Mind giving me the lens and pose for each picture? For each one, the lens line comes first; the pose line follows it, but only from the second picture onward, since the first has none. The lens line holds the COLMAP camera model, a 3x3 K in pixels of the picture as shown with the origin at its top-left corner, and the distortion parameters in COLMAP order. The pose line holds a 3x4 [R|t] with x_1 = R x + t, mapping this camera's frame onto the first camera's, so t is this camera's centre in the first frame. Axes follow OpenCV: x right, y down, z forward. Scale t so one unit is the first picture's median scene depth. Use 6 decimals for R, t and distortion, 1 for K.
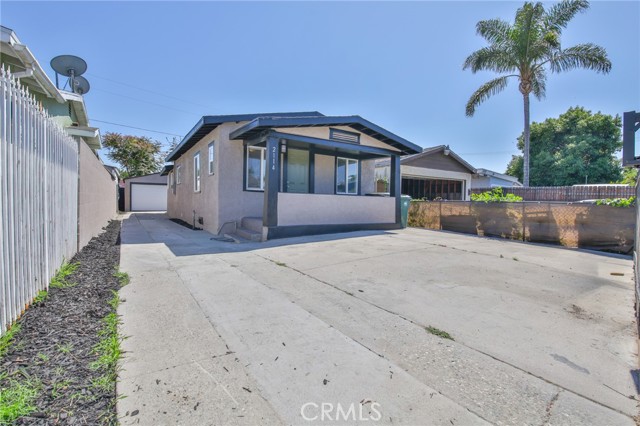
lens RADIAL K [[291.8, 0, 320.0], [0, 291.8, 208.7], [0, 0, 1]] dist [-0.002267, -0.011767]
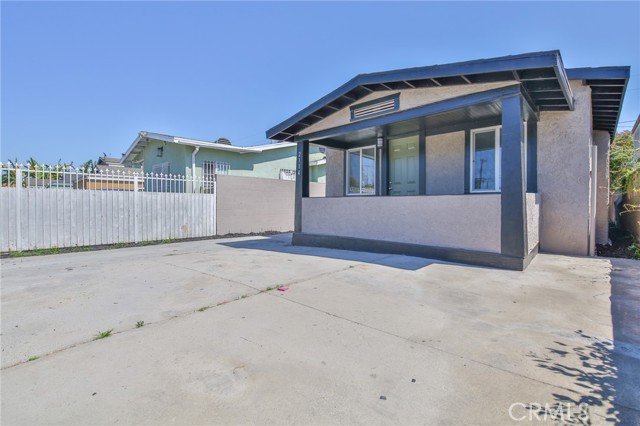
lens RADIAL K [[291.8, 0, 320.0], [0, 291.8, 208.7], [0, 0, 1]] dist [-0.002267, -0.011767]
pose [[0.239260, -0.006269, -0.970935, 0.597637], [-0.019876, 0.999738, -0.011353, -0.007436], [0.970752, 0.022014, 0.239073, 0.615760]]
